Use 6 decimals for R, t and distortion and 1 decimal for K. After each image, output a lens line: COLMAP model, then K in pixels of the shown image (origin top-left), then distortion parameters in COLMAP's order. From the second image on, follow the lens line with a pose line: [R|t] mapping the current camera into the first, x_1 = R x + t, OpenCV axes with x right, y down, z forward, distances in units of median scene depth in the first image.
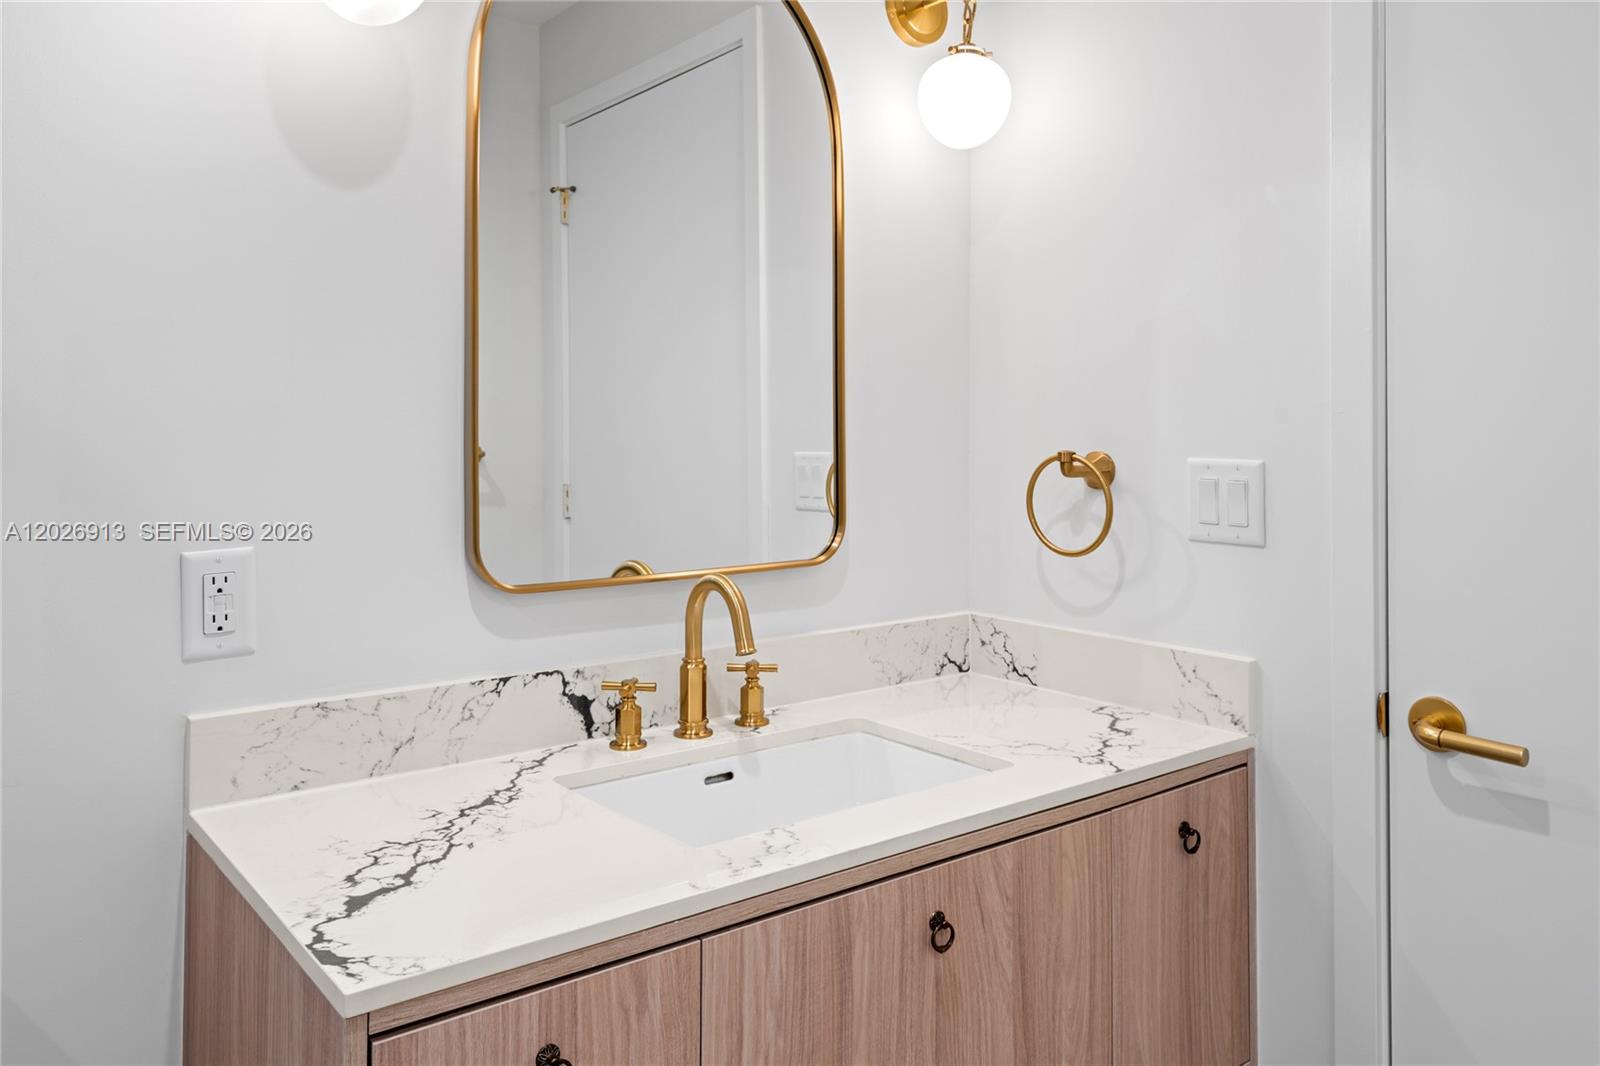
lens RADIAL K [[1197.2, 0, 803.3], [0, 1197.2, 399.4], [0, 0, 1]] dist [0.009652, -0.000591]
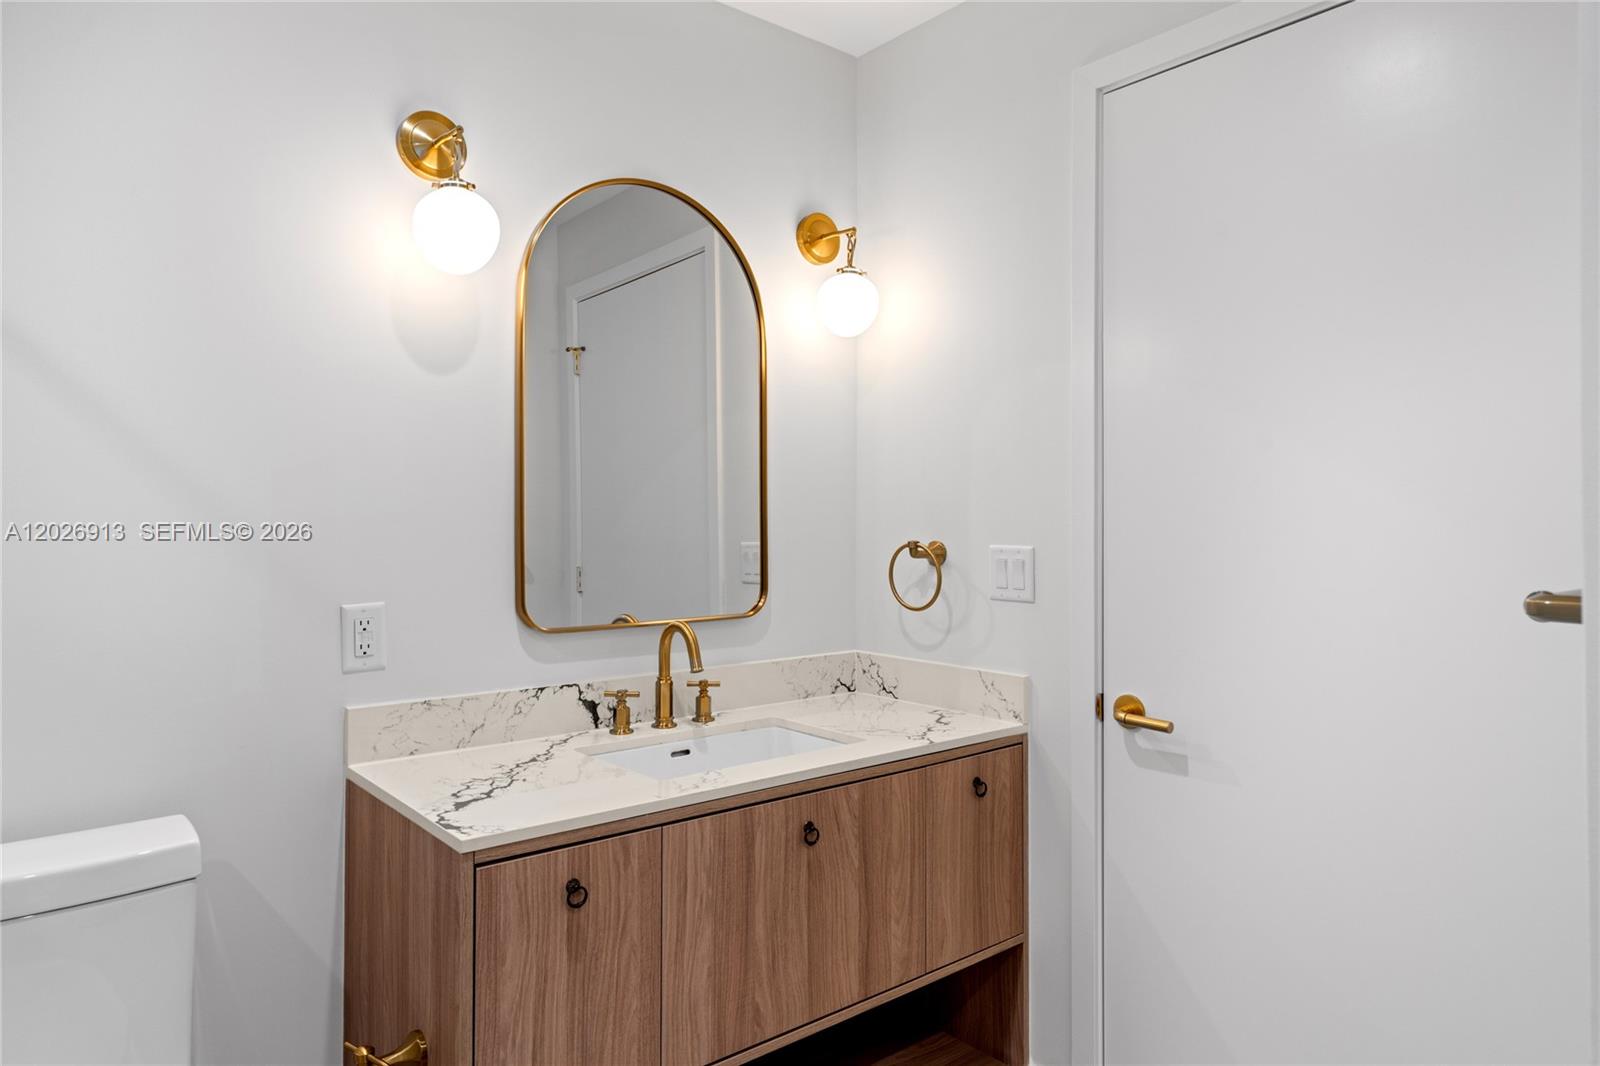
lens RADIAL K [[1005.2, 0, 794.6], [0, 1005.2, 505.4], [0, 0, 1]] dist [0.008720, 0.000949]
pose [[0.999835, -0.002301, 0.018009, 0.059557], [0.002175, 0.999973, 0.006982, -0.013750], [-0.018025, -0.006942, 0.999813, -0.326894]]
